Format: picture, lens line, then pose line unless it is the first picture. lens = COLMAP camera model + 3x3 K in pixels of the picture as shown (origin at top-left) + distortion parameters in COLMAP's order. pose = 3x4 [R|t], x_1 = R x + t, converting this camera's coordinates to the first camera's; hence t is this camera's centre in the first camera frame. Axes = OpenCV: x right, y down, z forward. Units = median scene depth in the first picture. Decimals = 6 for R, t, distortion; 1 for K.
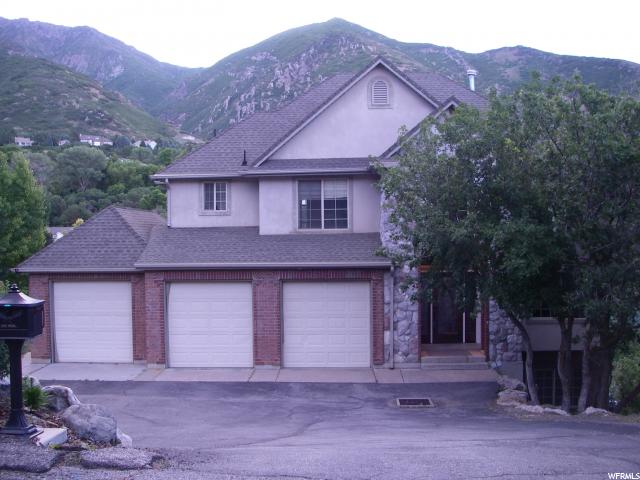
lens RADIAL K [[736.3, 0, 320.0], [0, 736.3, 240.0], [0, 0, 1]] dist [-0.211532, 0.221745]
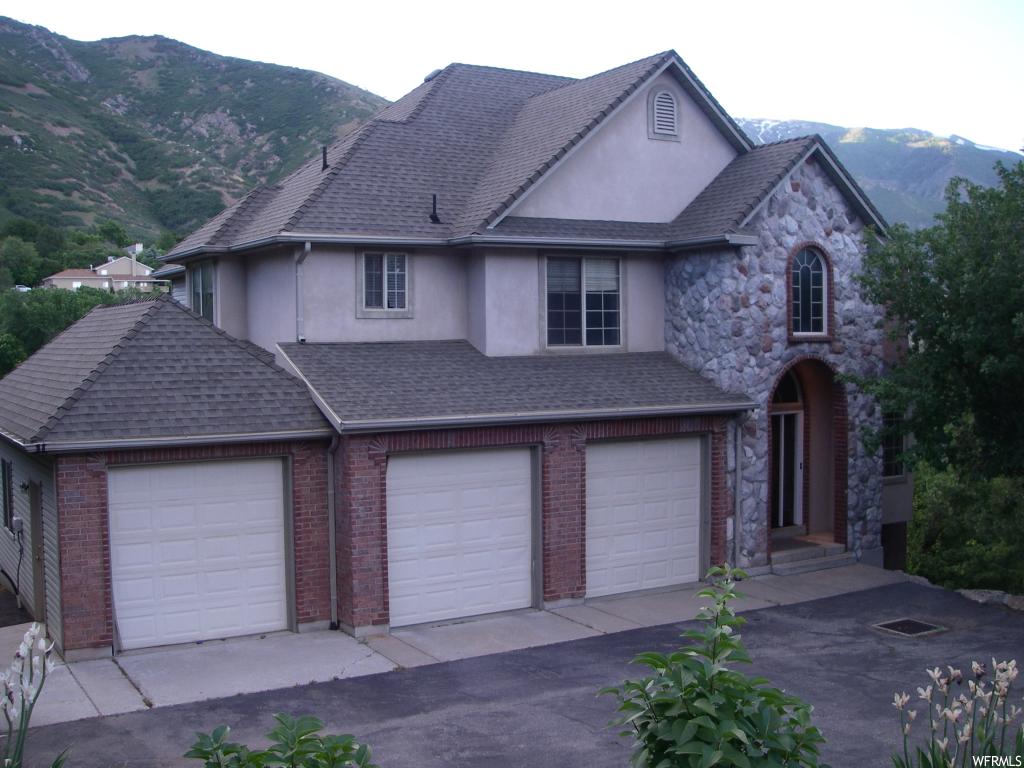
lens RADIAL K [[1178.1, 0, 512.0], [0, 1178.1, 384.0], [0, 0, 1]] dist [-0.211532, 0.221745]
pose [[0.839701, -0.019216, 0.542709, -0.534780], [0.003032, 0.999524, 0.030700, -0.013703], [-0.543041, -0.024133, 0.839359, 0.280120]]
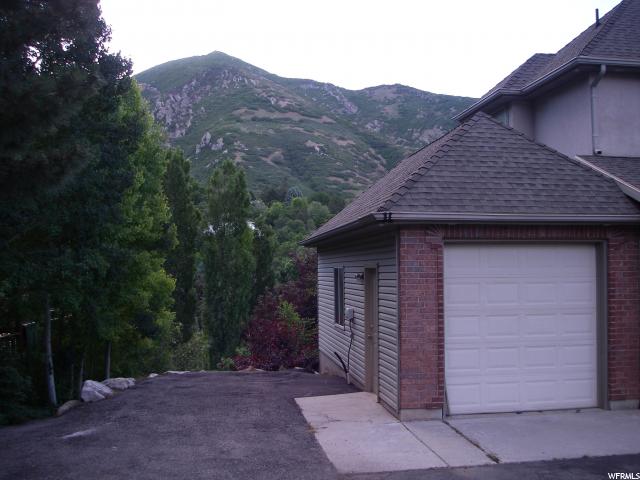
lens RADIAL K [[736.3, 0, 320.0], [0, 736.3, 240.0], [0, 0, 1]] dist [-0.211532, 0.221745]
pose [[0.985282, 0.014170, 0.170350, -0.525765], [-0.006017, 0.998816, -0.048281, 0.077489], [-0.170832, 0.046545, 0.984200, 0.529684]]
